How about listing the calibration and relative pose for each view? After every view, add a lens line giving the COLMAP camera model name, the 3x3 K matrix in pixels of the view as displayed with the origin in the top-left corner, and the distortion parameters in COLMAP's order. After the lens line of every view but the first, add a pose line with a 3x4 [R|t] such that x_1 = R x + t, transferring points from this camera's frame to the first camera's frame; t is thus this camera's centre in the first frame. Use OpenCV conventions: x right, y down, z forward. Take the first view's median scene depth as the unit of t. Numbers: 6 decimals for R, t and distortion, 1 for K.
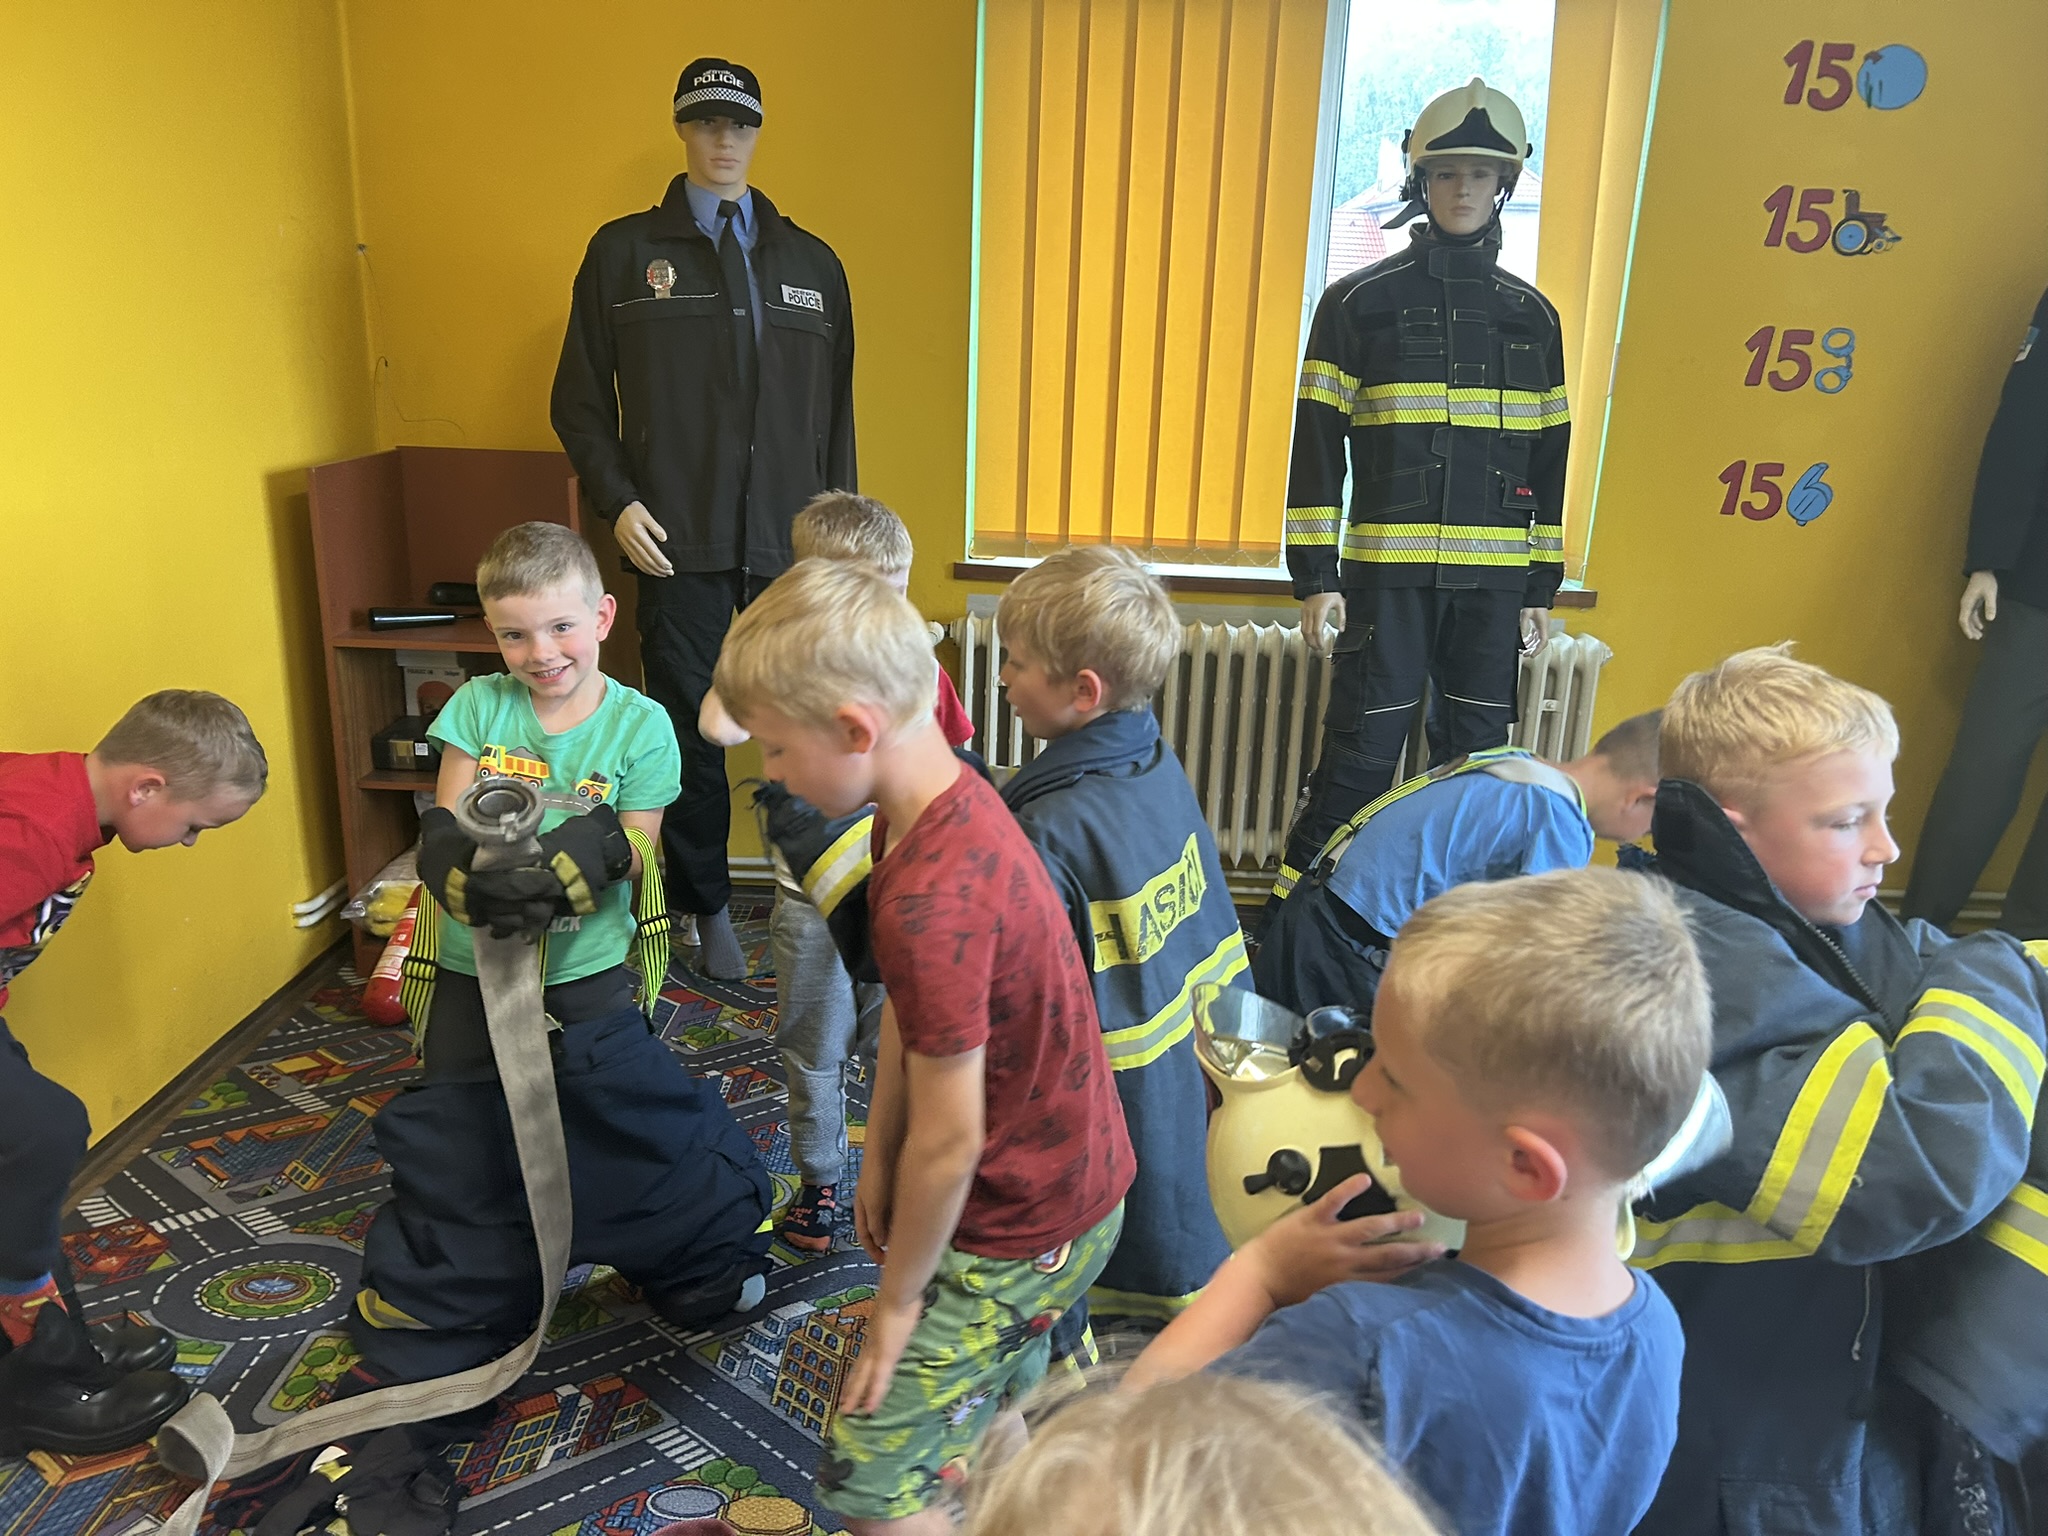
lens RADIAL K [[1548.5, 0, 1032.1], [0, 1548.5, 763.6], [0, 0, 1]] dist [0.043162, -0.054350]
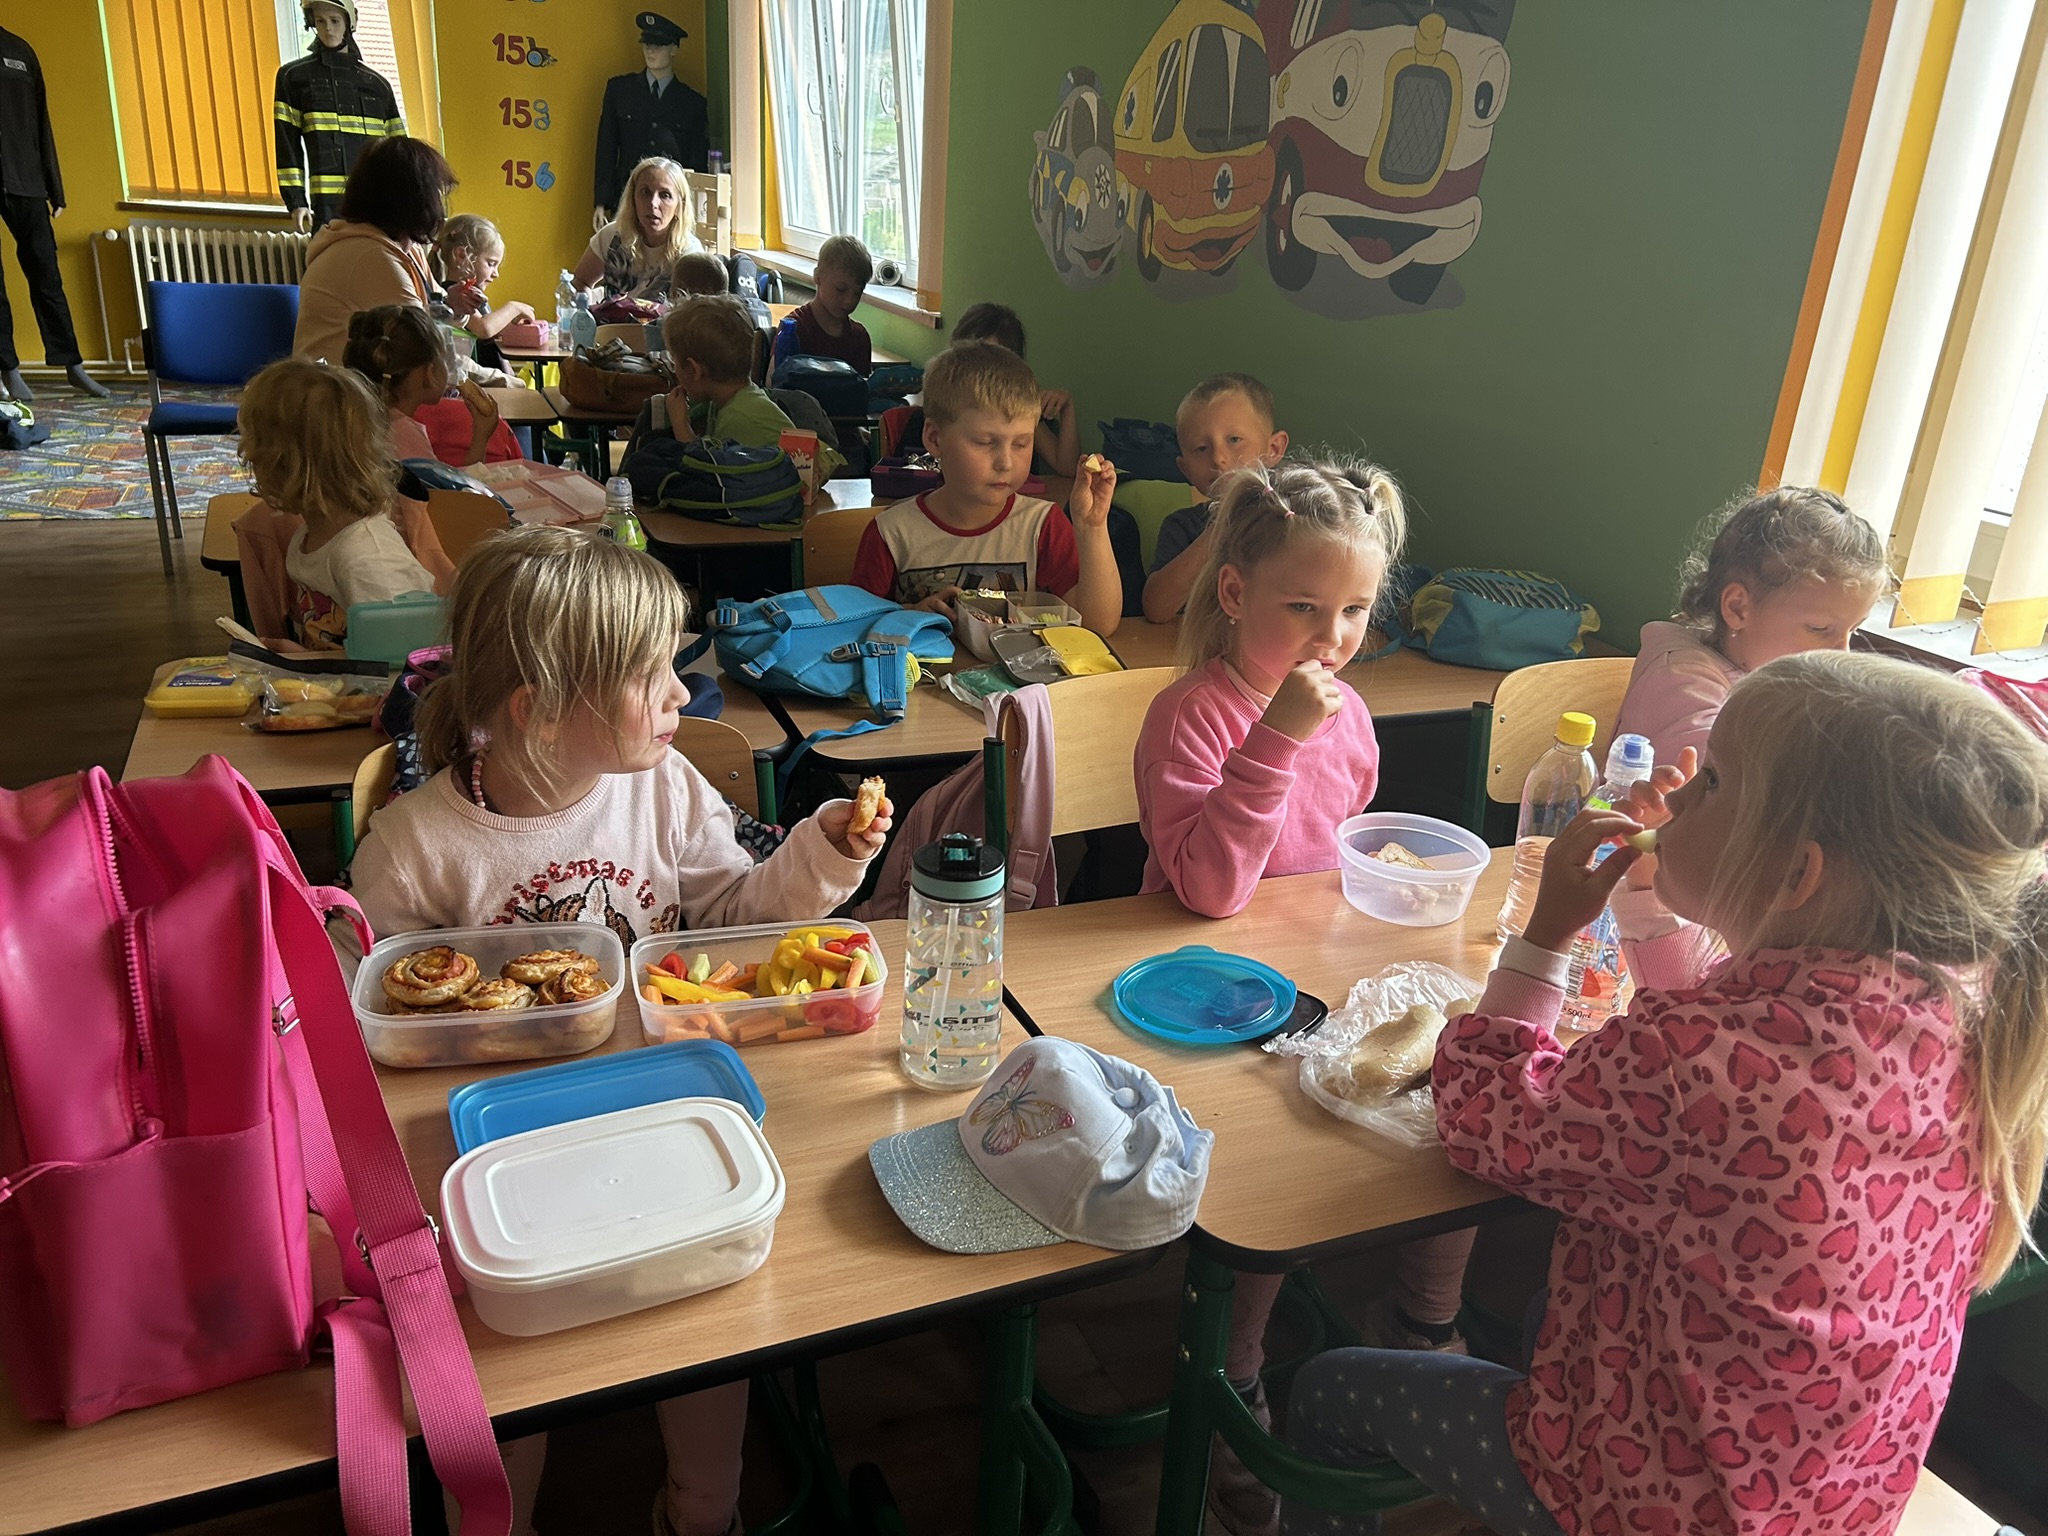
lens RADIAL K [[1548.5, 0, 1068.5], [0, 1548.5, 794.0], [0, 0, 1]] dist [0.043162, -0.054350]
pose [[0.913164, -0.130402, 0.386169, 0.220985], [0.083473, 0.987190, 0.135969, 0.525728], [-0.398953, -0.091927, 0.912352, -1.637265]]
